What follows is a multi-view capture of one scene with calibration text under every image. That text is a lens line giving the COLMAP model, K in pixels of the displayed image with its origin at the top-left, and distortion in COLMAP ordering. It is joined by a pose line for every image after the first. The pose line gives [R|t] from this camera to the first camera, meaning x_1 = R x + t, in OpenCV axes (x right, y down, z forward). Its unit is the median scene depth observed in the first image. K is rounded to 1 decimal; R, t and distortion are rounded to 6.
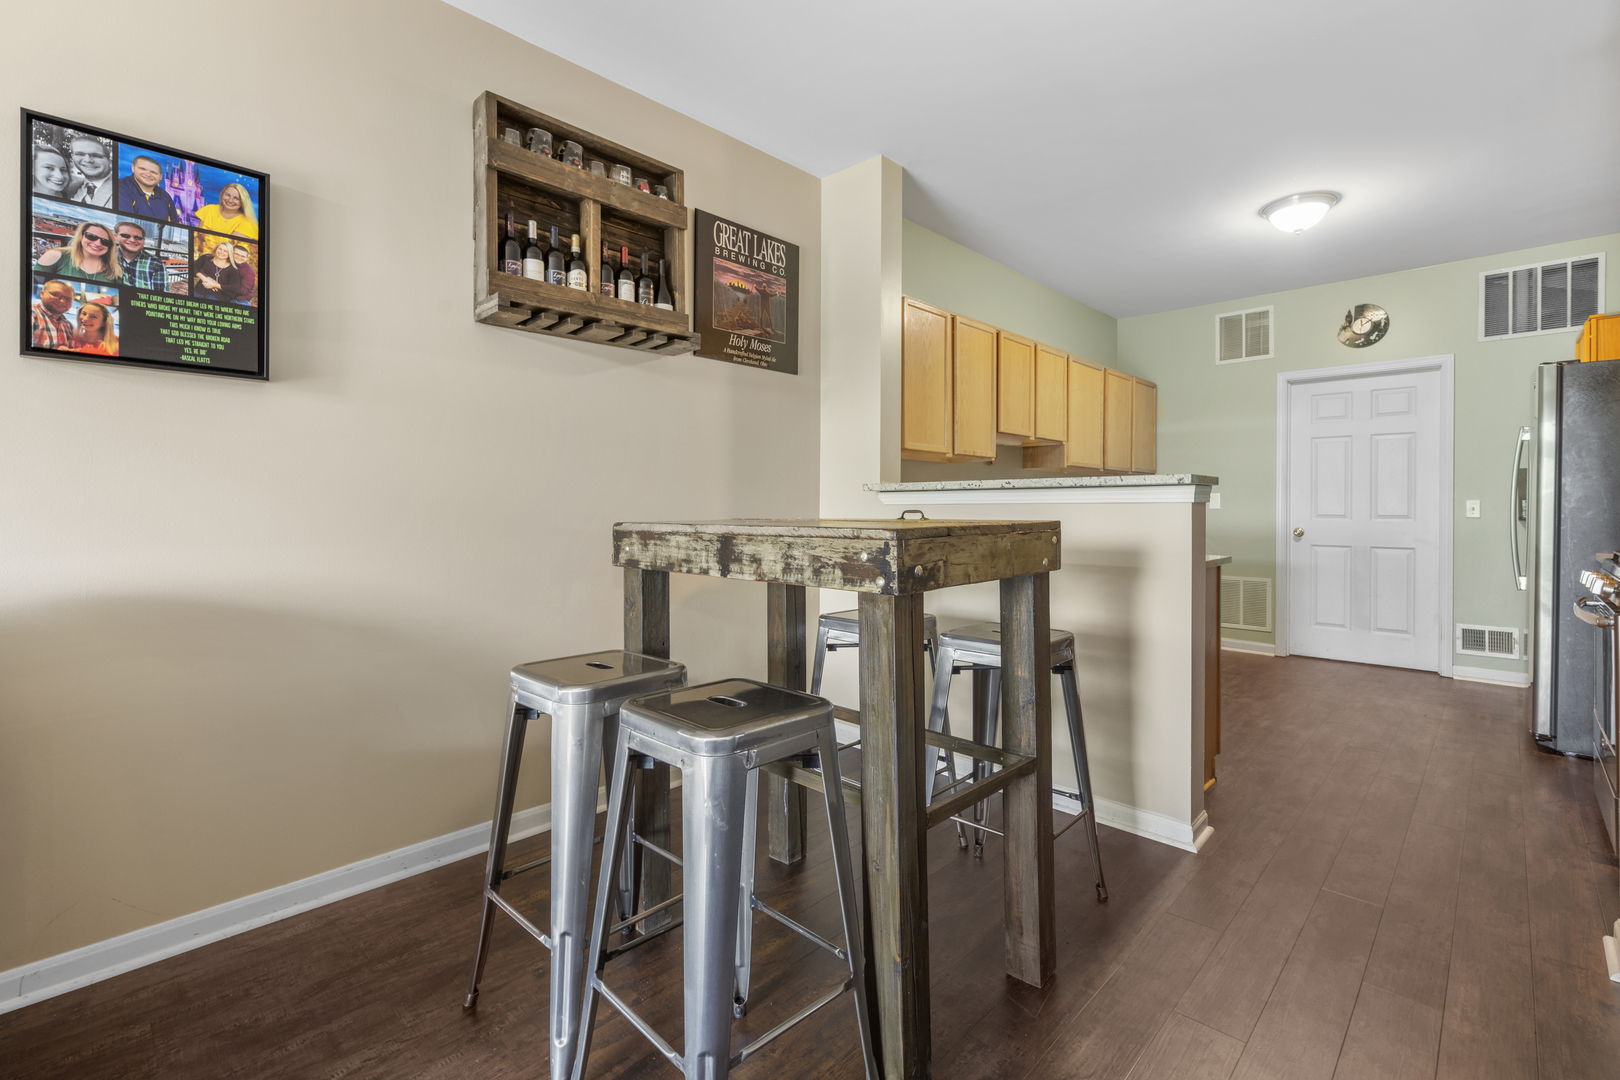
lens RADIAL K [[729.6, 0, 806.7], [0, 729.6, 512.1], [0, 0, 1]] dist [-0.000110, -0.000963]
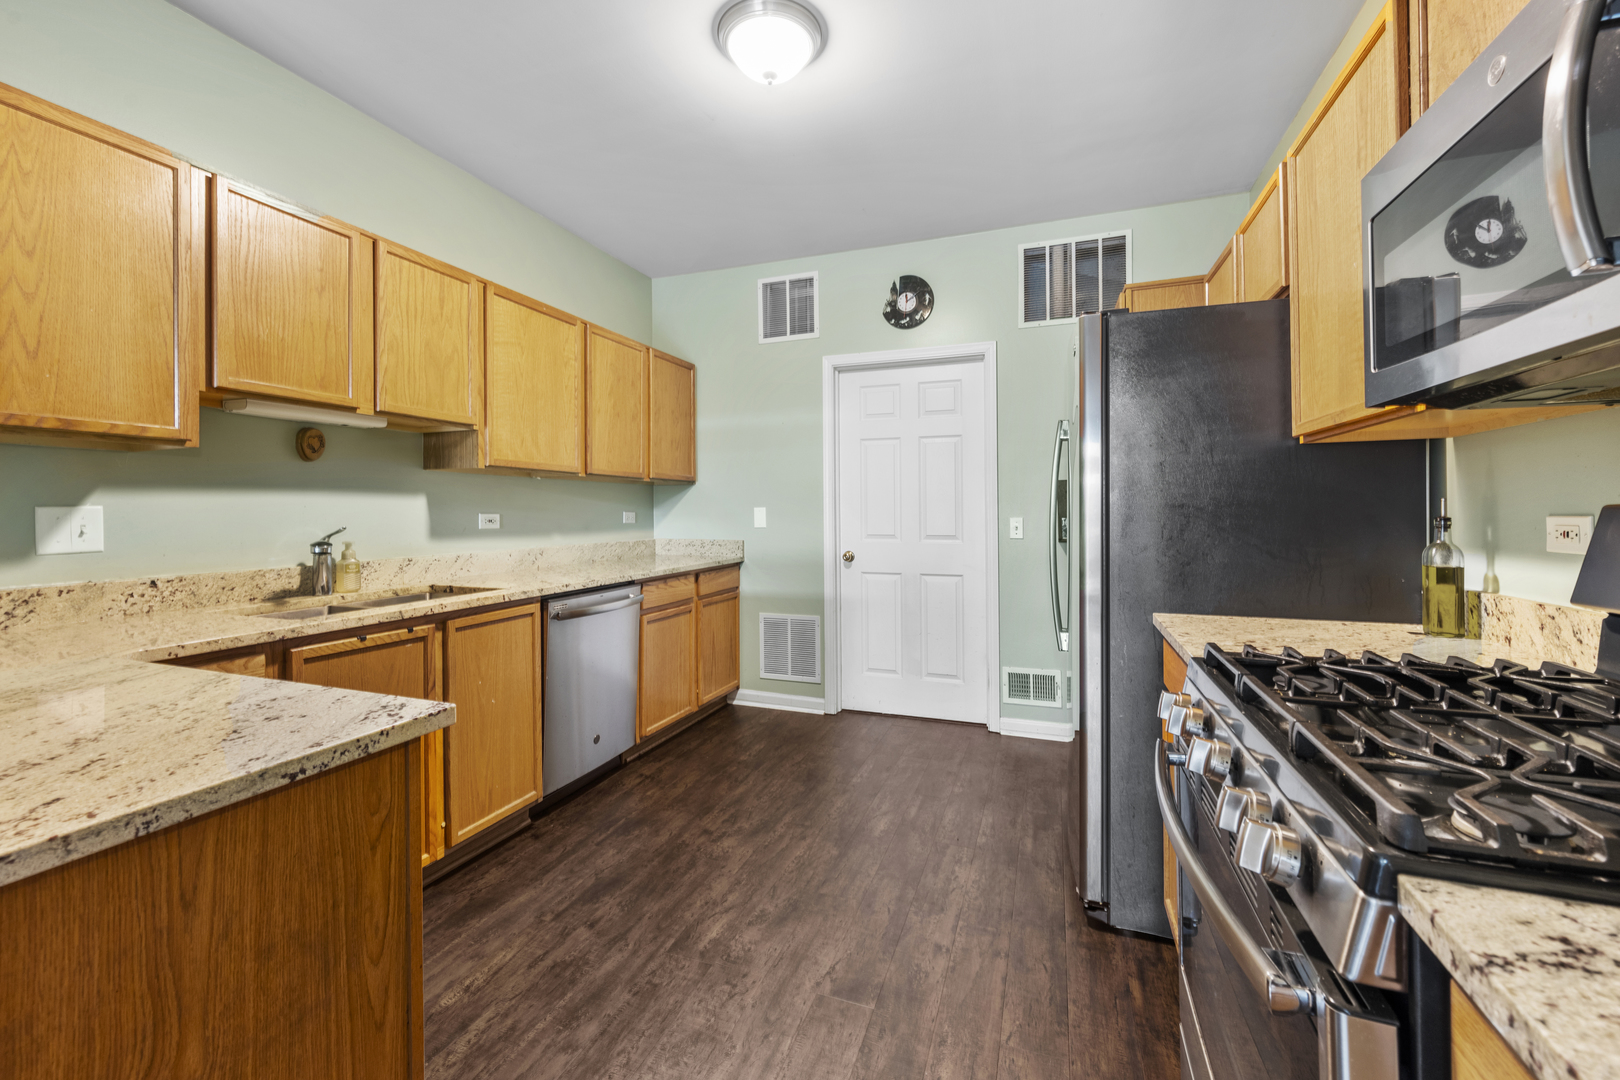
lens RADIAL K [[653.2, 0, 808.1], [0, 653.2, 505.8], [0, 0, 1]] dist [-0.001606, -0.000043]
pose [[0.918817, -0.001031, 0.394682, 0.395857], [0.007816, 0.999848, -0.015583, -0.019503], [-0.394606, 0.017403, 0.918686, 0.403318]]
